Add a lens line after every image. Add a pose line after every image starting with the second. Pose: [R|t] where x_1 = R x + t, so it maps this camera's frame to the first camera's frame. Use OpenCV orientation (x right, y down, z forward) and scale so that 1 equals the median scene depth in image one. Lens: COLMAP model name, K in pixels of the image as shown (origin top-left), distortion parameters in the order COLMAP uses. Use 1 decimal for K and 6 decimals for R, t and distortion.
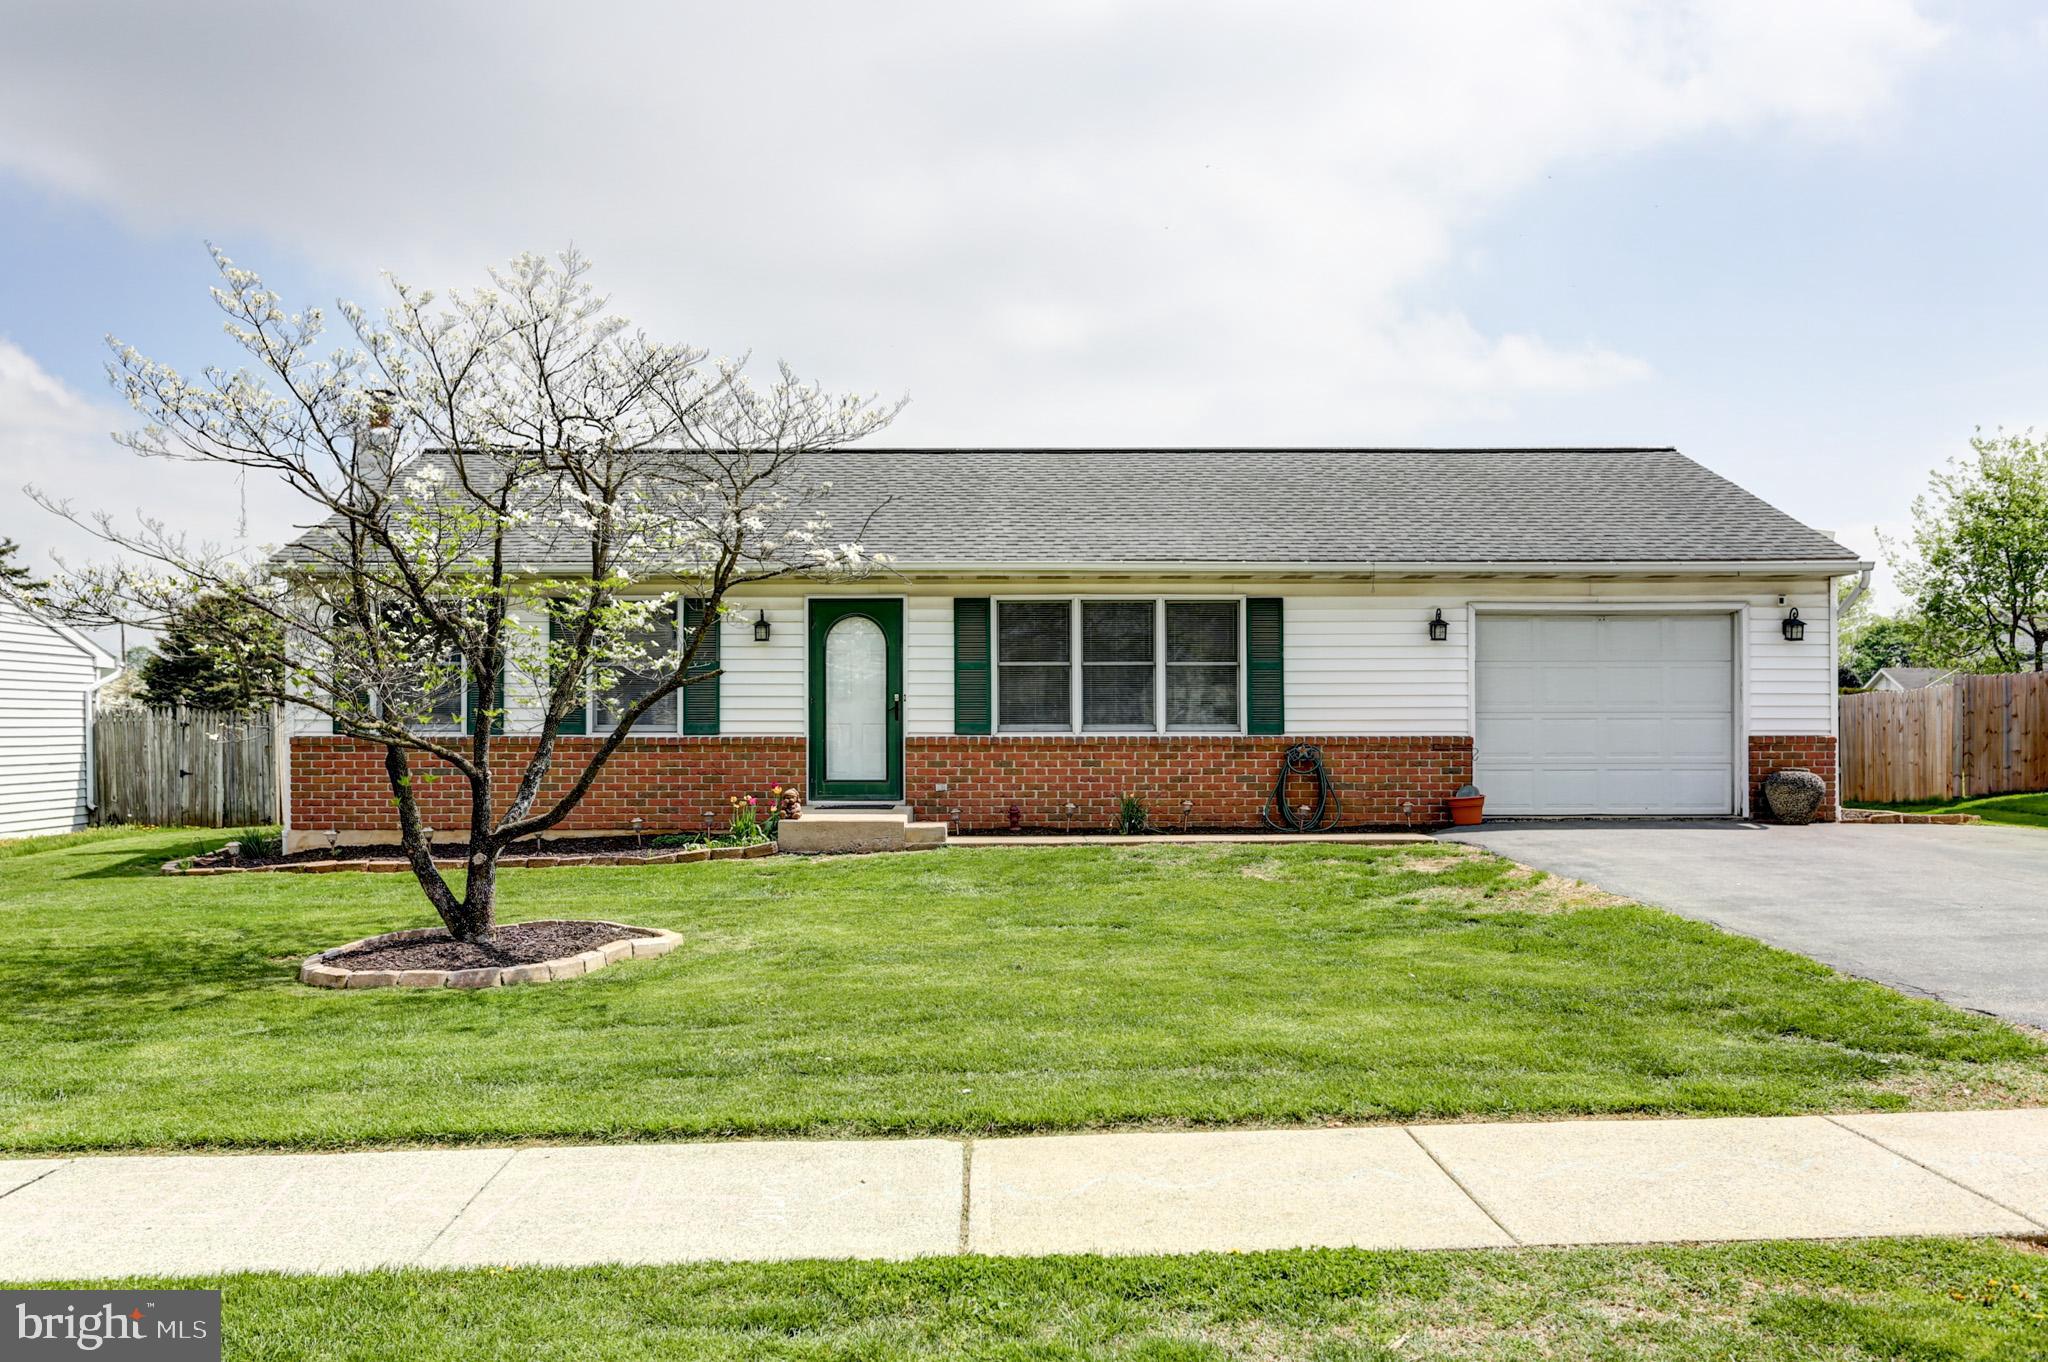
lens RADIAL K [[1545.1, 0, 1026.5], [0, 1545.1, 721.8], [0, 0, 1]] dist [0.021971, 0.001837]
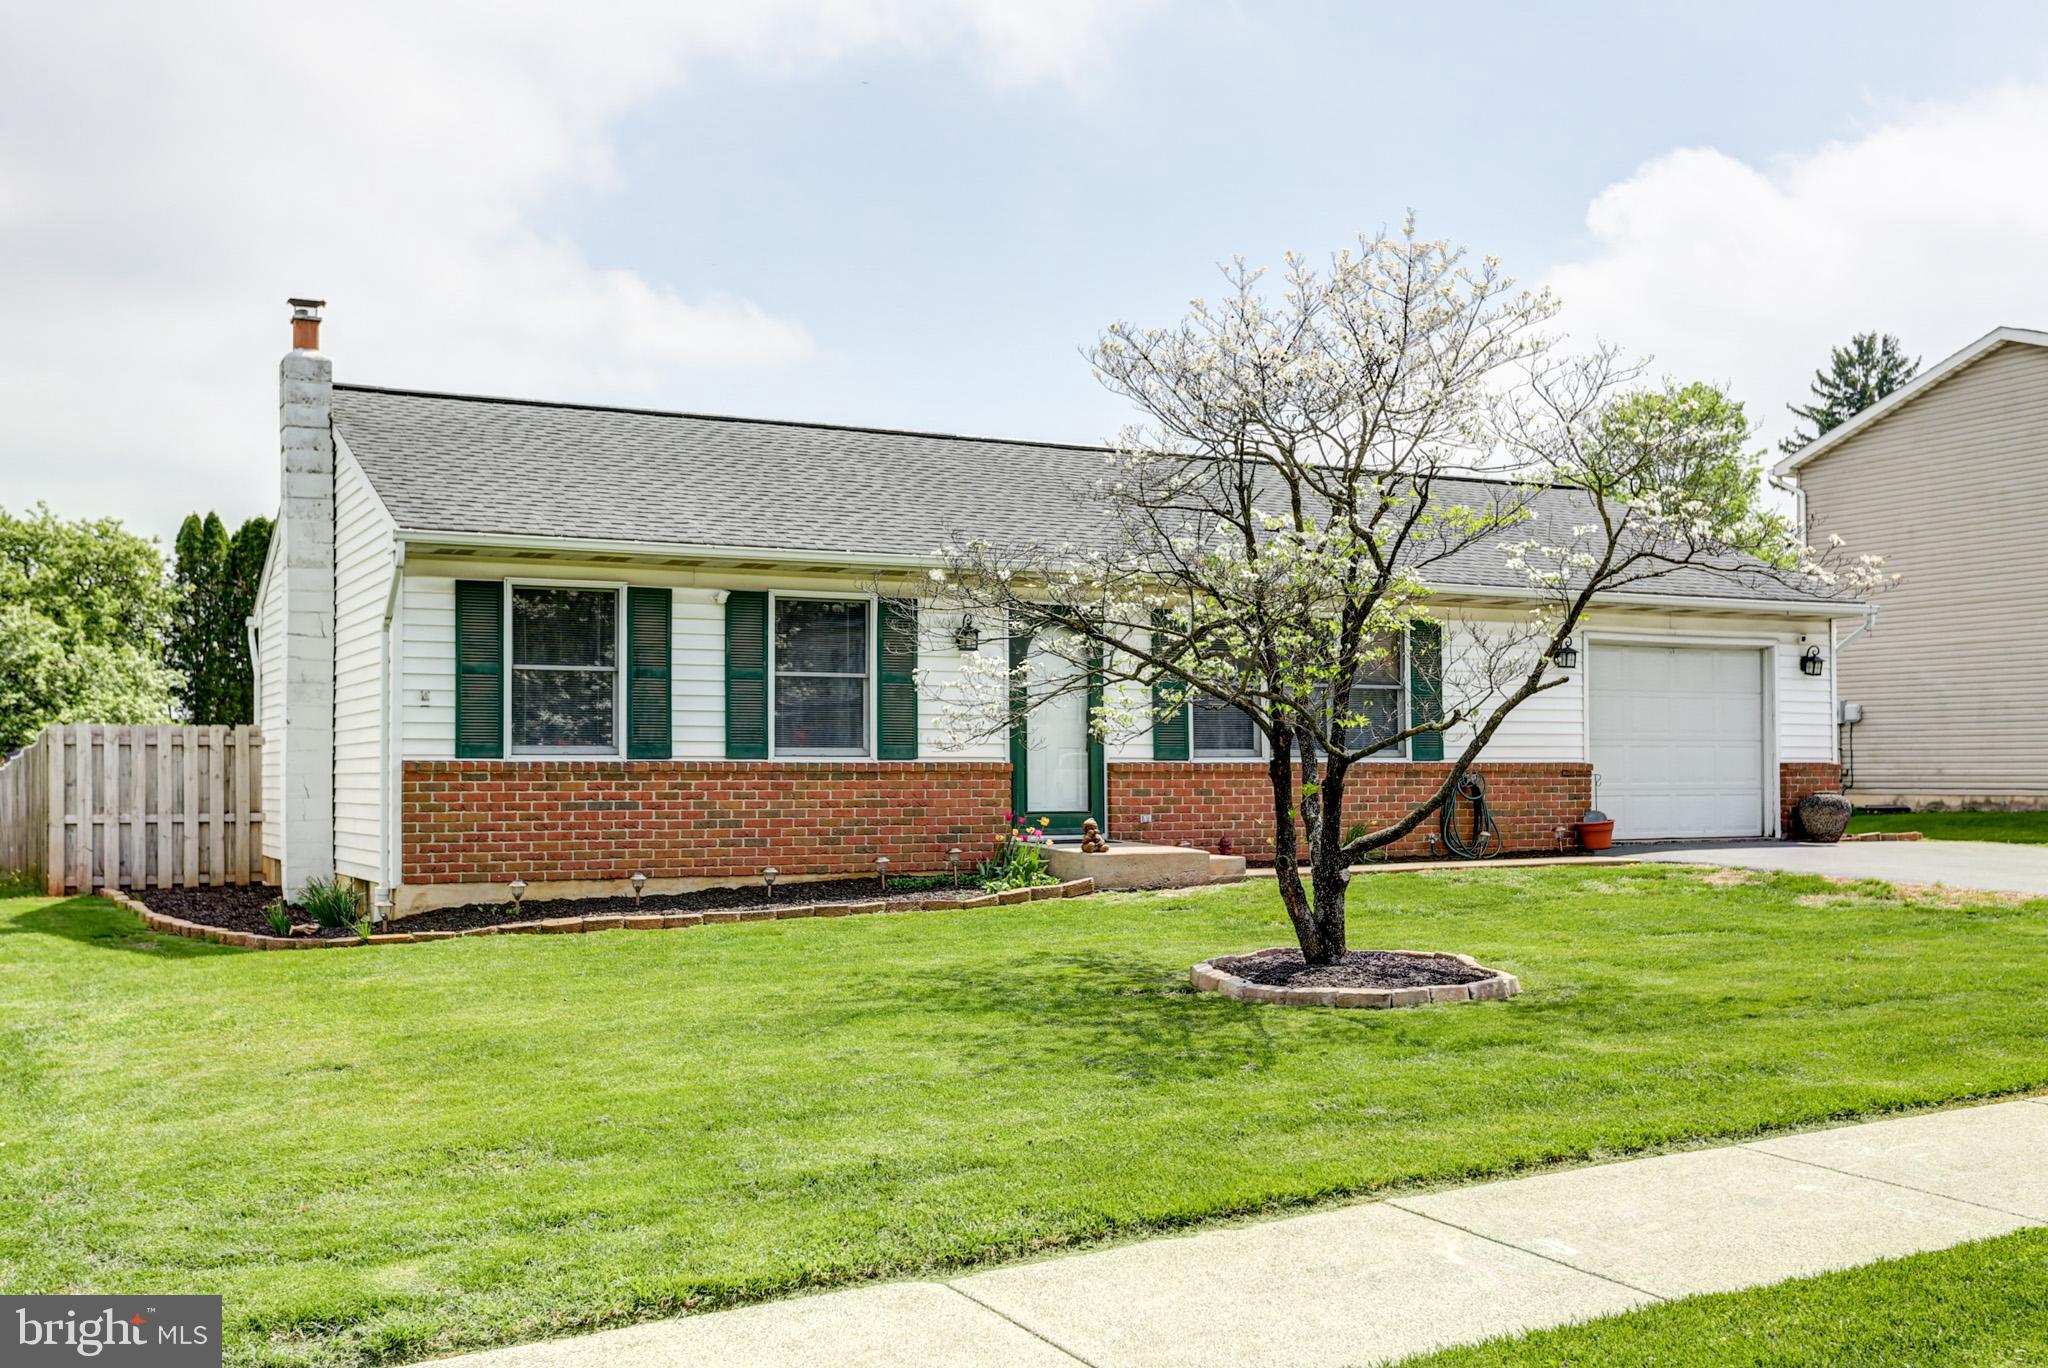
lens RADIAL K [[1998.9, 0, 1028.9], [0, 1998.9, 695.6], [0, 0, 1]] dist [0.021114, 0.000000]
pose [[0.888278, 0.016685, 0.459003, -0.648217], [-0.005944, 0.999674, -0.024836, 0.000170], [-0.459268, 0.019333, 0.888088, -0.005005]]
